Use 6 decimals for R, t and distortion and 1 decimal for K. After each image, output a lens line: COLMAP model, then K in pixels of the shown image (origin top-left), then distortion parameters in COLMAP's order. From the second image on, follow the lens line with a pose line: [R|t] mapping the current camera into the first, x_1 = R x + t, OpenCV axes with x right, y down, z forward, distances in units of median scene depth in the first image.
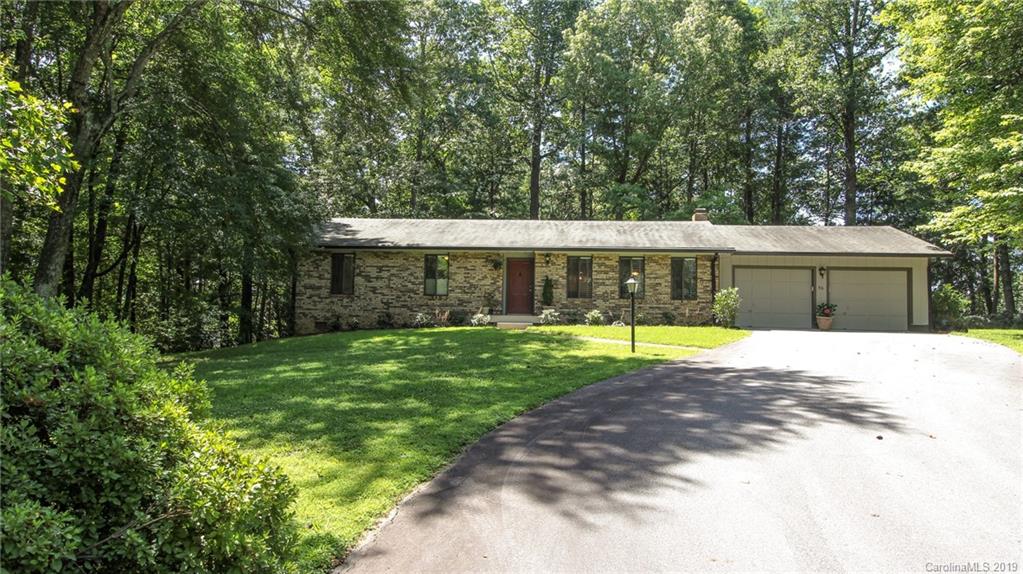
lens RADIAL K [[769.8, 0, 511.5], [0, 769.8, 287.0], [0, 0, 1]] dist [0.001910, 0.000485]
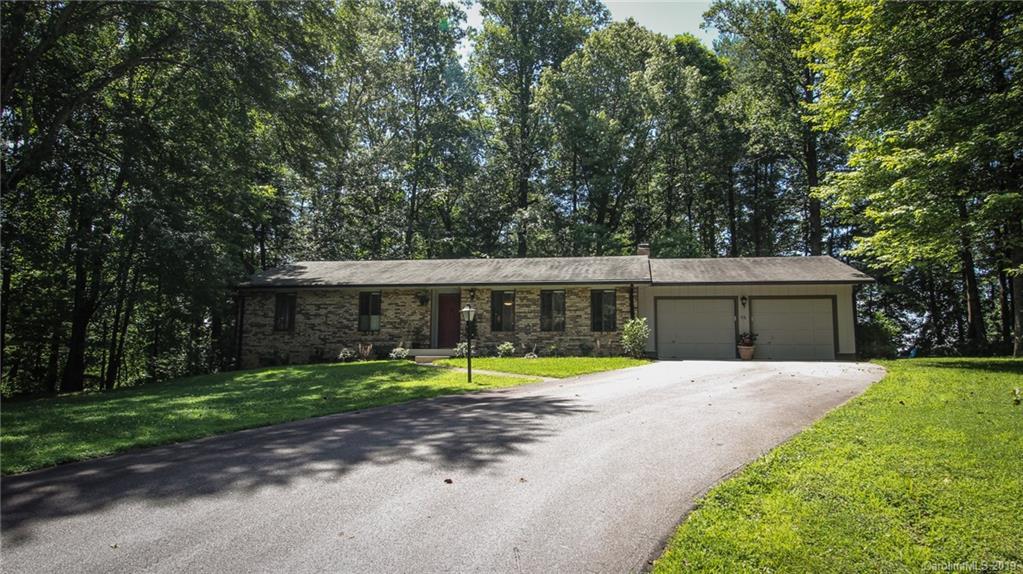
lens RADIAL K [[685.2, 0, 511.5], [0, 685.2, 287.0], [0, 0, 1]] dist [-0.000871, -0.000671]
pose [[0.995312, -0.021491, -0.094302, 0.185945], [0.015642, 0.997933, -0.062331, 0.012439], [0.095446, 0.060564, 0.993590, 0.088456]]
